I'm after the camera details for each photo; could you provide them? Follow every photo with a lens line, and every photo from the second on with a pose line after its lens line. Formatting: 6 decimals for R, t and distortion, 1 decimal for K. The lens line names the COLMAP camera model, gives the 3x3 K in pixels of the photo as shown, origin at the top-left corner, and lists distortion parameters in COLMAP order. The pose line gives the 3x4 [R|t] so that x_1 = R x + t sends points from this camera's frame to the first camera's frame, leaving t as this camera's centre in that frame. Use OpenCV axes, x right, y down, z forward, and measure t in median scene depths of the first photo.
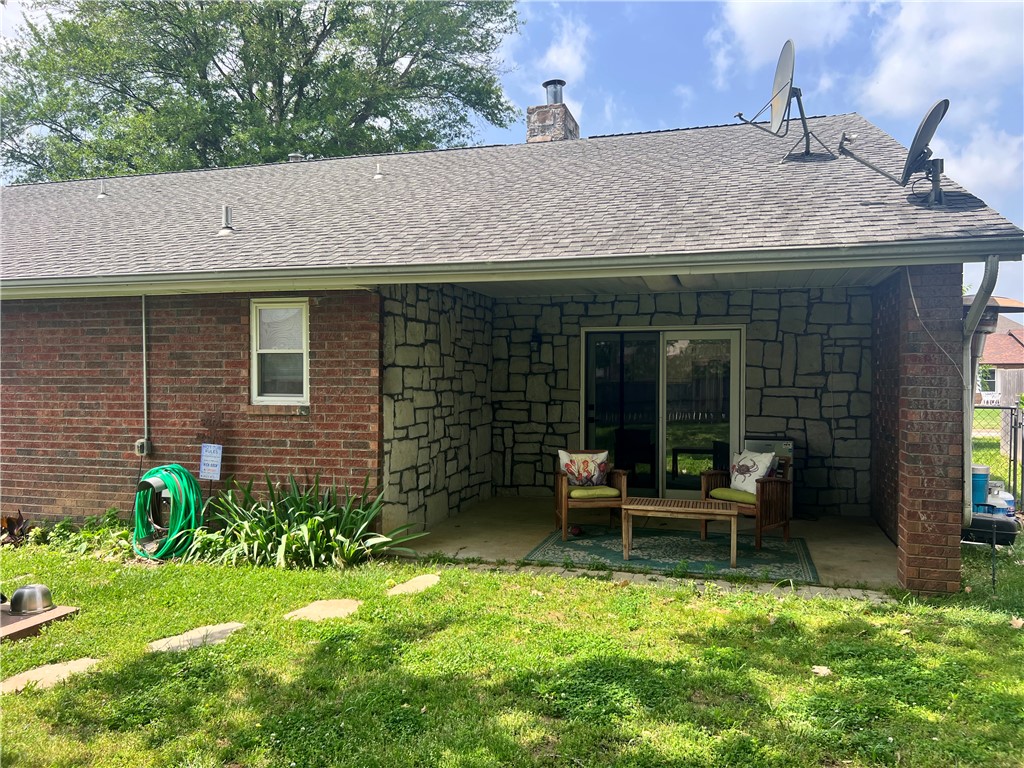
lens RADIAL K [[774.9, 0, 512.5], [0, 774.9, 384.6], [0, 0, 1]] dist [0.045572, -0.003157]
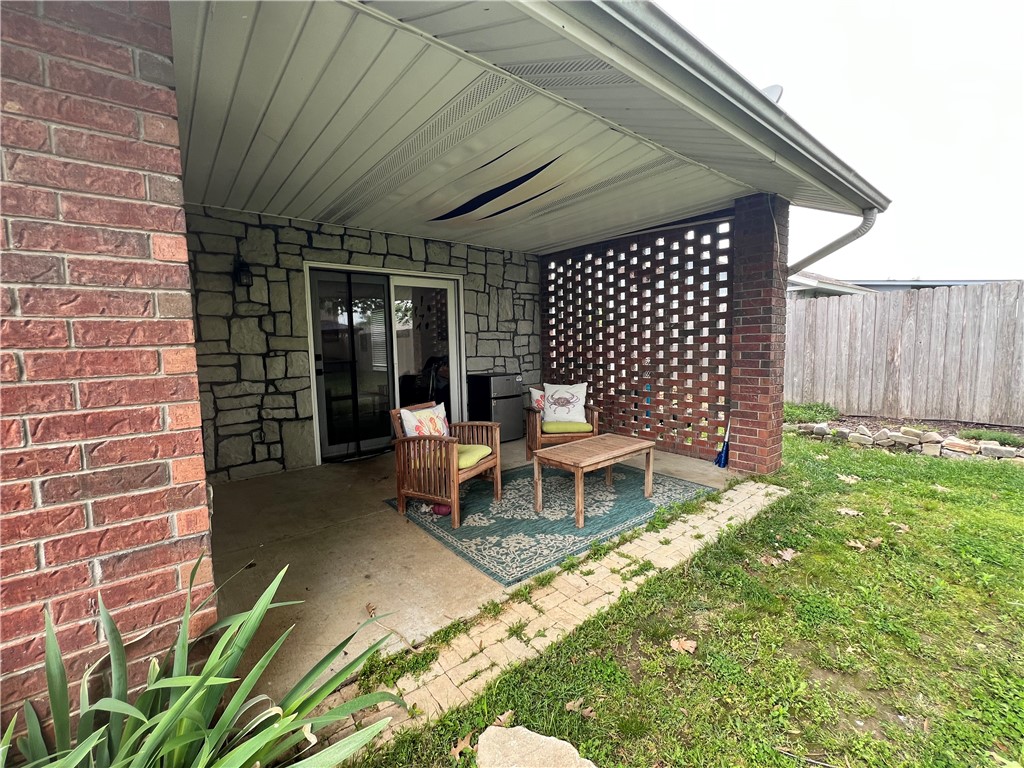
lens RADIAL K [[436.2, 0, 510.9], [0, 436.2, 382.9], [0, 0, 1]] dist [-0.001665, -0.000394]
pose [[0.566021, -0.092680, 0.819165, -0.187022], [0.031375, 0.995362, 0.090936, 0.020960], [-0.823794, -0.025771, 0.566304, 0.579402]]
